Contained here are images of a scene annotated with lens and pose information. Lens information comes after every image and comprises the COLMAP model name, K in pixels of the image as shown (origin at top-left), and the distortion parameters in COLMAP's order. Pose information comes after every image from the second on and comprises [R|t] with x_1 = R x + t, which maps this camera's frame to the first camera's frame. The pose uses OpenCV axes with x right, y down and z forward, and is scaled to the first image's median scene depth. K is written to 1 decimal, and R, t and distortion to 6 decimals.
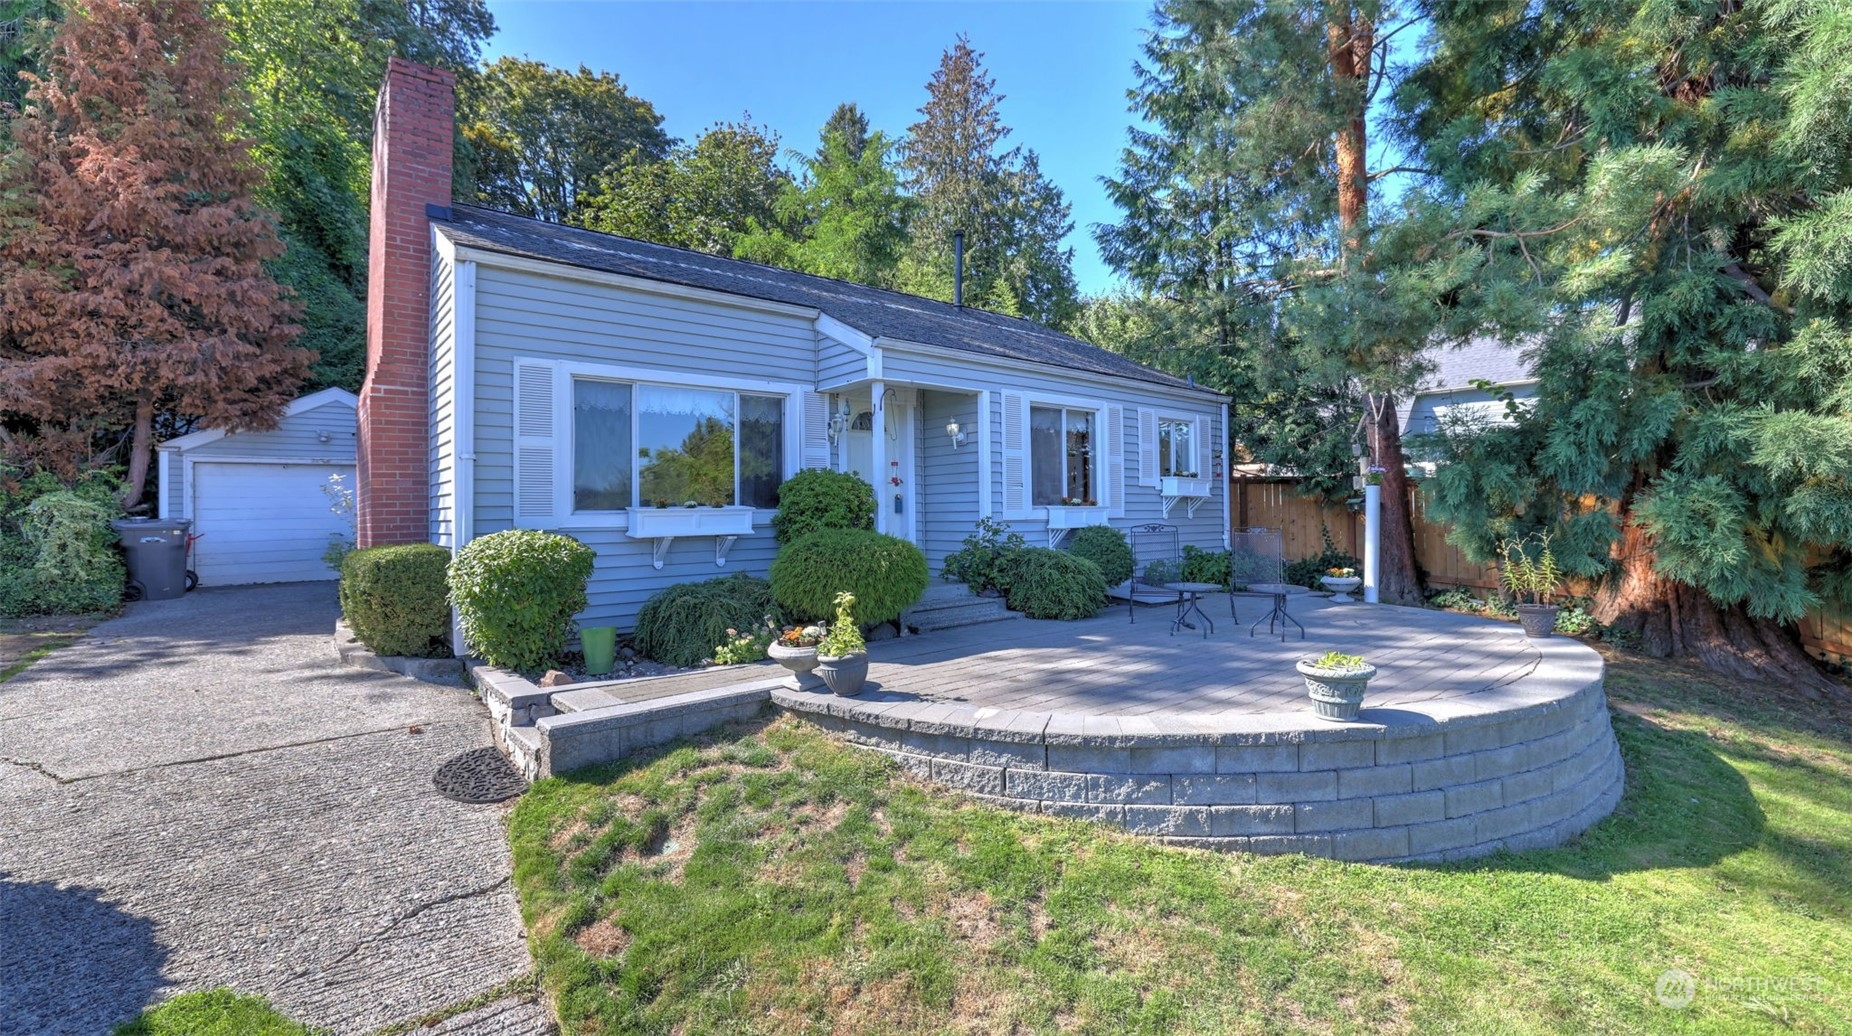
lens RADIAL K [[799.3, 0, 926.1], [0, 799.3, 490.2], [0, 0, 1]] dist [-0.055458, 0.020052]
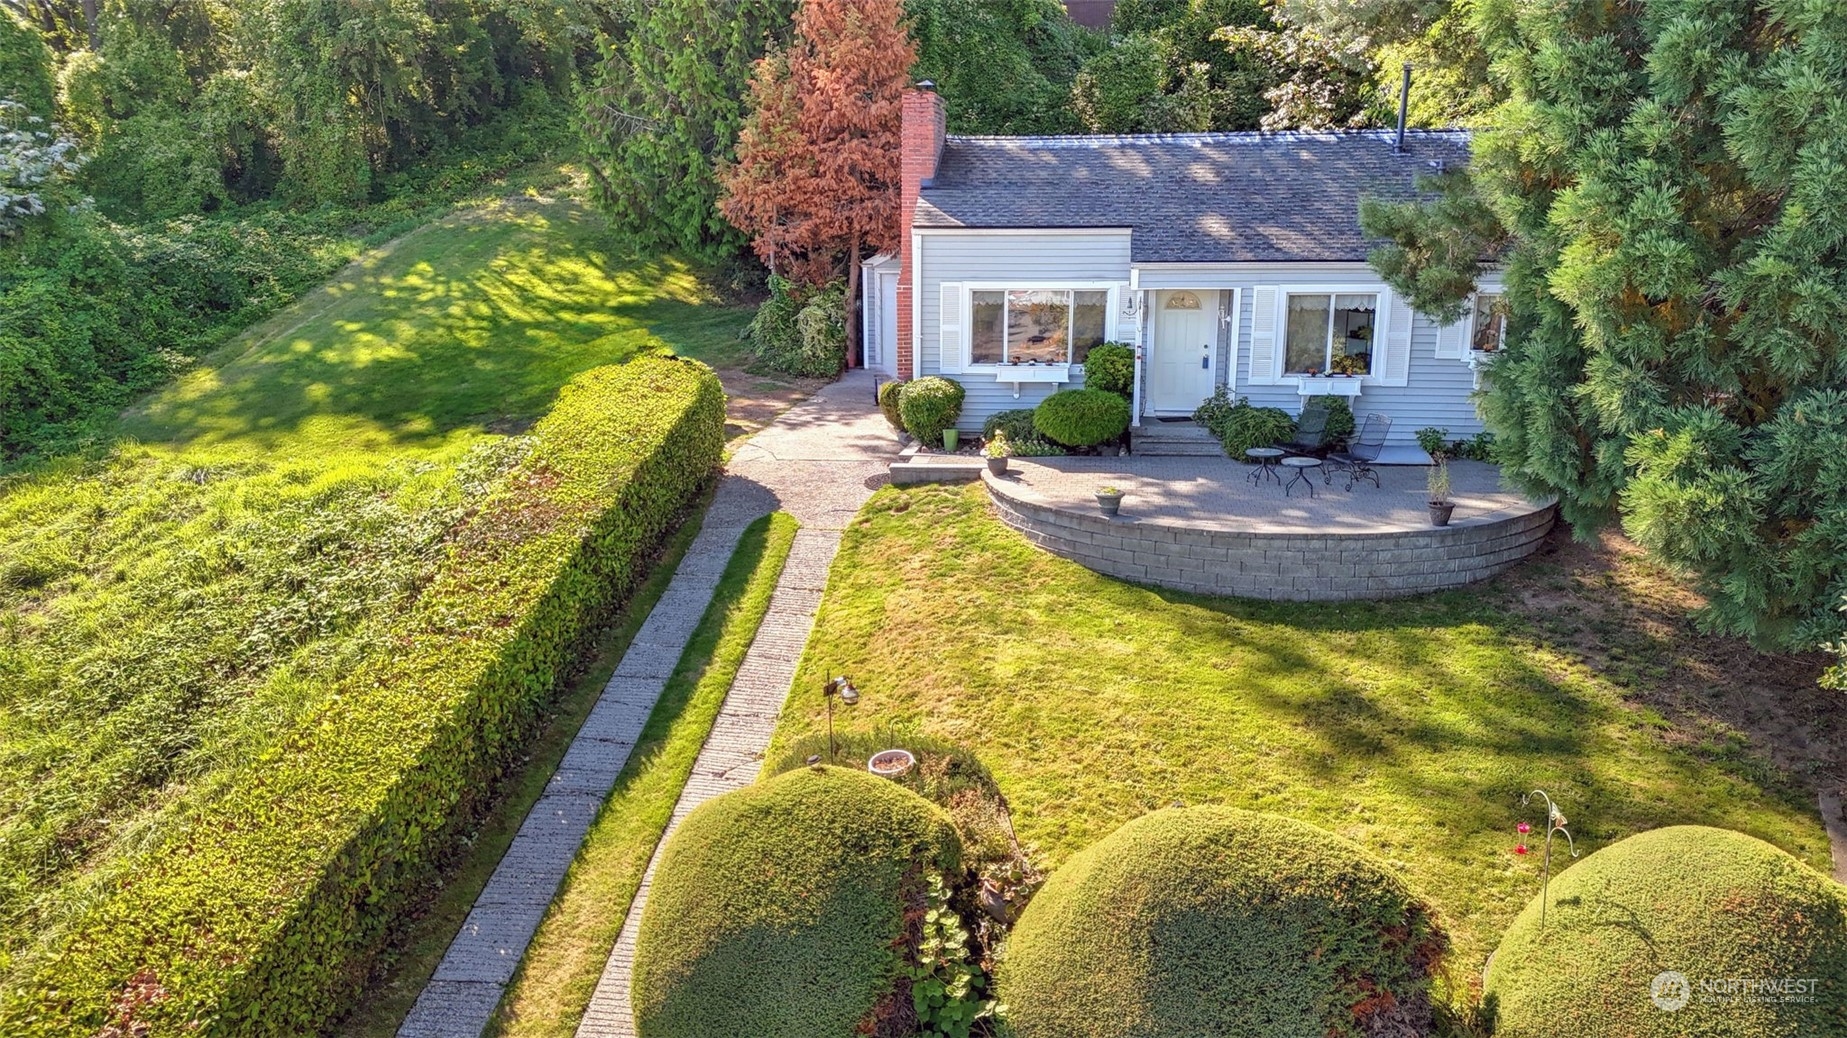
lens RADIAL K [[1361.9, 0, 930.6], [0, 1361.9, 495.6], [0, 0, 1]] dist [0.085456, -0.086205]
pose [[0.674014, 0.169198, -0.719081, 1.566804], [0.014658, 0.970162, 0.242016, -0.382155], [0.738573, -0.173662, 0.651422, -1.024204]]
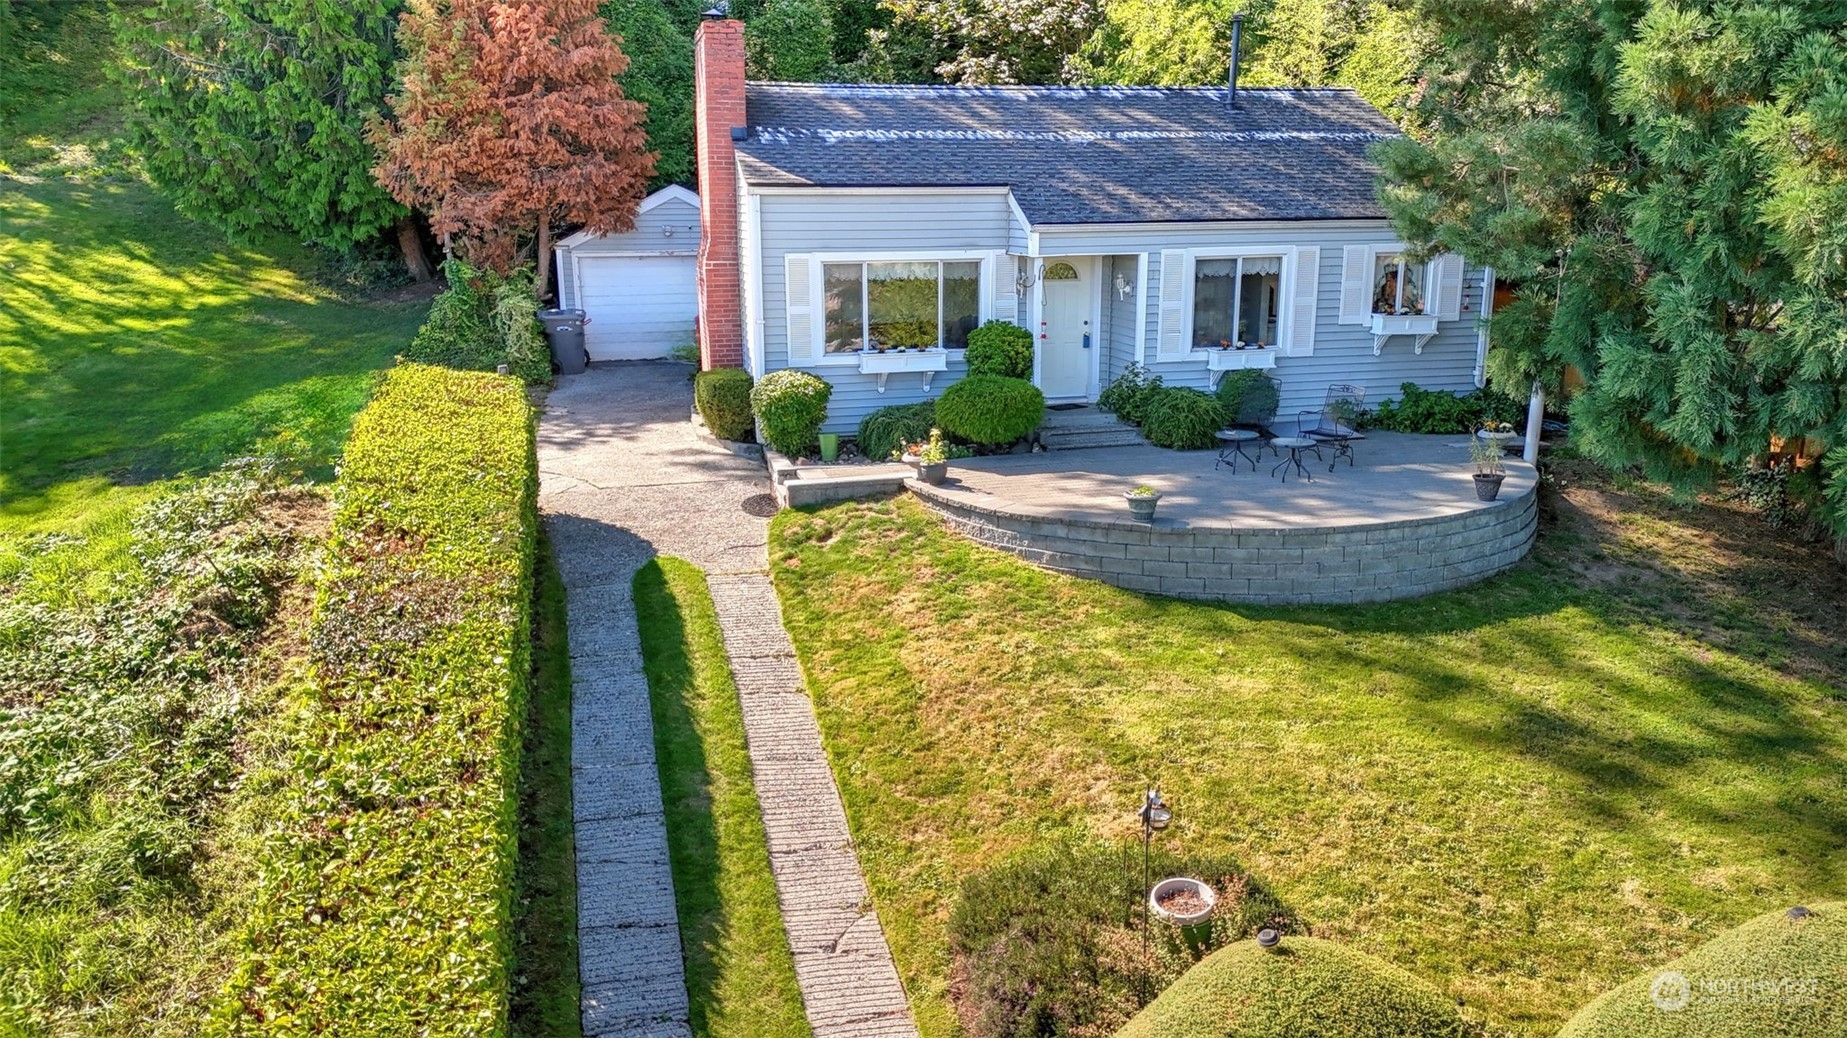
lens RADIAL K [[1361.9, 0, 930.6], [0, 1361.9, 495.6], [0, 0, 1]] dist [0.085456, -0.086205]
pose [[0.897426, 0.100817, -0.429490, 0.756690], [0.006810, 0.970256, 0.241984, -0.291337], [0.441112, -0.220087, 0.870047, -1.062980]]
